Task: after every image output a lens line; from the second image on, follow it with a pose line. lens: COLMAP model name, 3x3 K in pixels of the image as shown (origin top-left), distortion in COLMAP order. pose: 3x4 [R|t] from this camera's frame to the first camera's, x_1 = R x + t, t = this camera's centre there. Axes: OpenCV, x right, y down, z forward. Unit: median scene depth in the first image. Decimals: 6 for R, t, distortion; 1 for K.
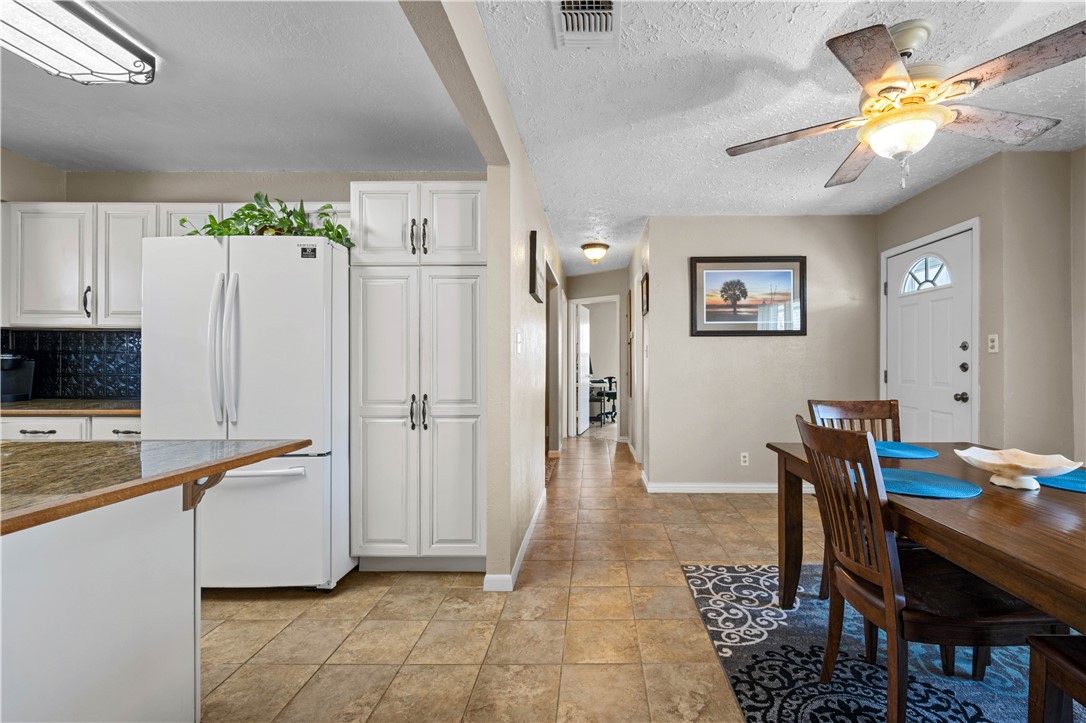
lens RADIAL K [[458.8, 0, 590.1], [0, 458.8, 362.7], [0, 0, 1]] dist [0.000436, 0.000358]
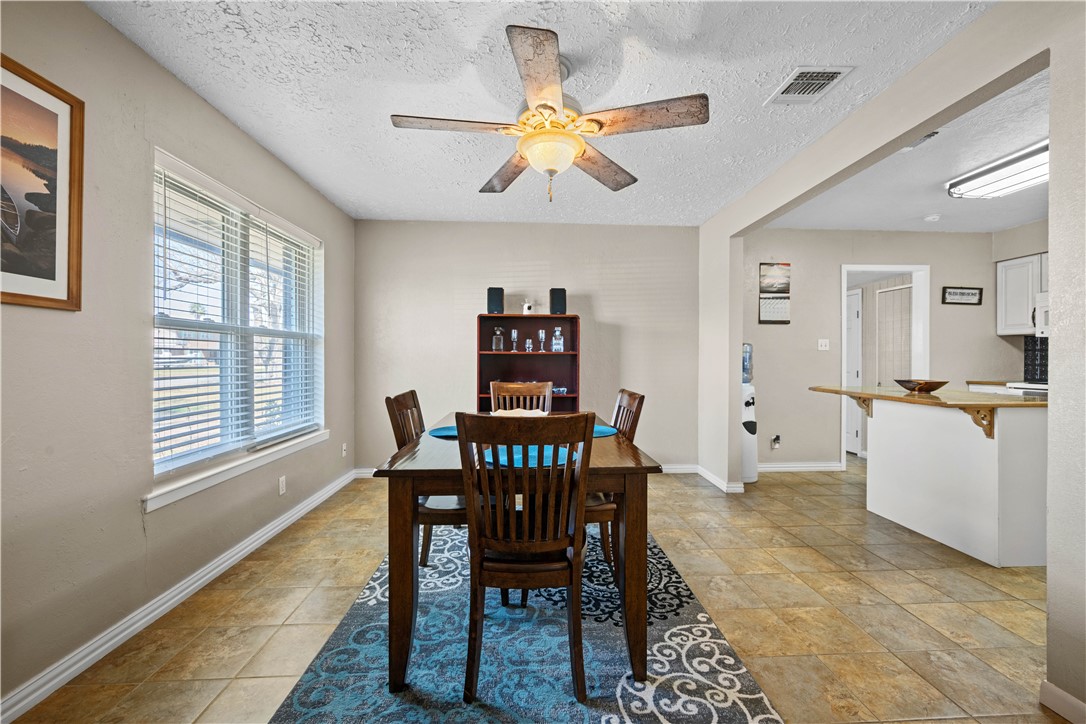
lens RADIAL K [[430.3, 0, 549.3], [0, 430.3, 358.9], [0, 0, 1]] dist [-0.000536, 0.000068]
pose [[-0.997702, 0.000037, -0.067759, 0.603906], [-0.000285, 0.999989, 0.004740, 0.005484], [0.067758, 0.004748, -0.997690, 1.649239]]
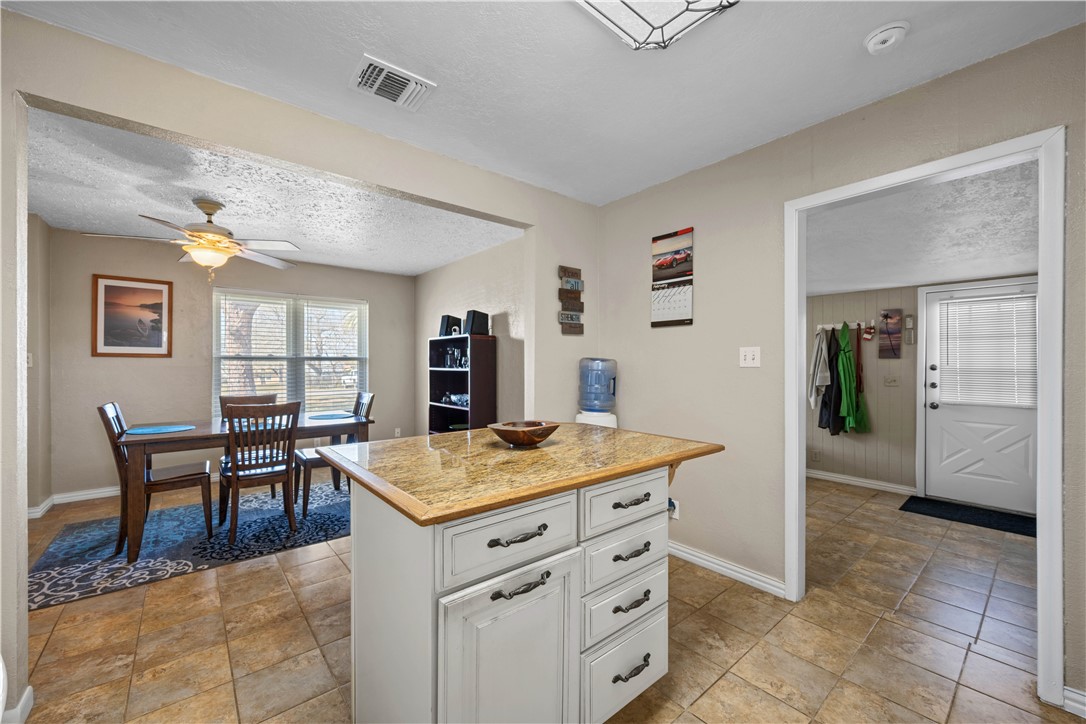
lens RADIAL K [[430.3, 0, 550.5], [0, 430.3, 363.9], [0, 0, 1]] dist [-0.000536, 0.000068]
pose [[-0.651140, 0.002210, 0.758954, -1.273580], [0.003136, 0.999995, -0.000221, -0.033584], [-0.758951, 0.002236, -0.651144, 0.867048]]
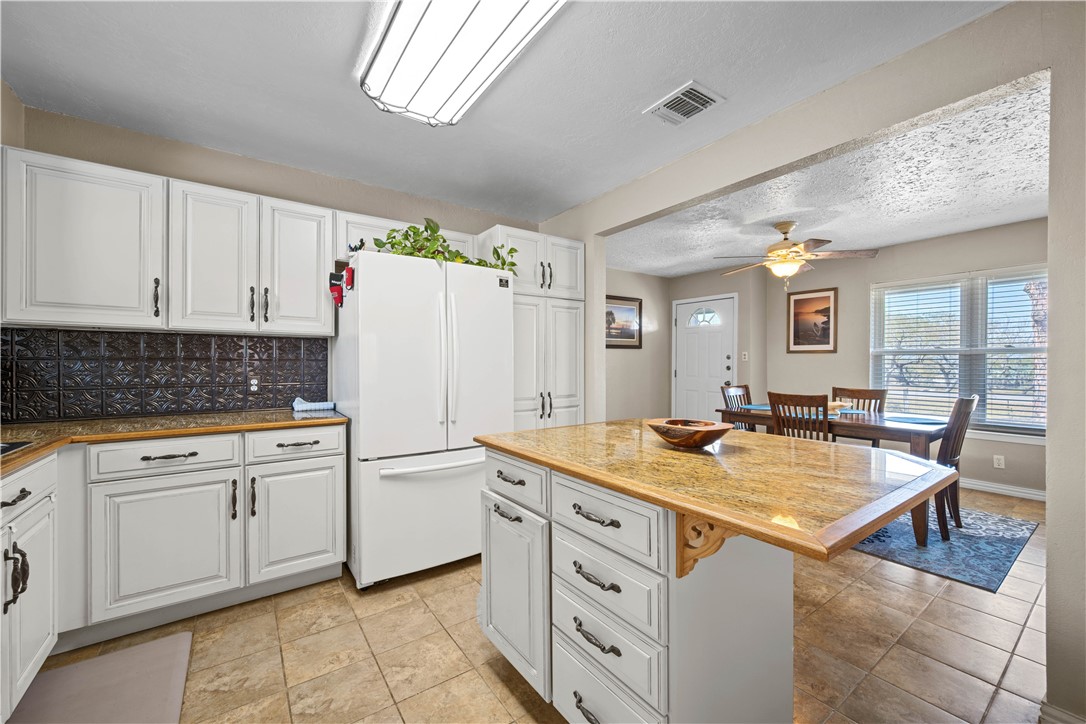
lens RADIAL K [[430.3, 0, 545.4], [0, 430.3, 364.7], [0, 0, 1]] dist [-0.000536, 0.000068]
pose [[0.810375, -0.003796, 0.585899, -1.229170], [0.001539, 0.999989, 0.004349, -0.019525], [-0.585910, -0.002622, 0.810372, -0.030191]]
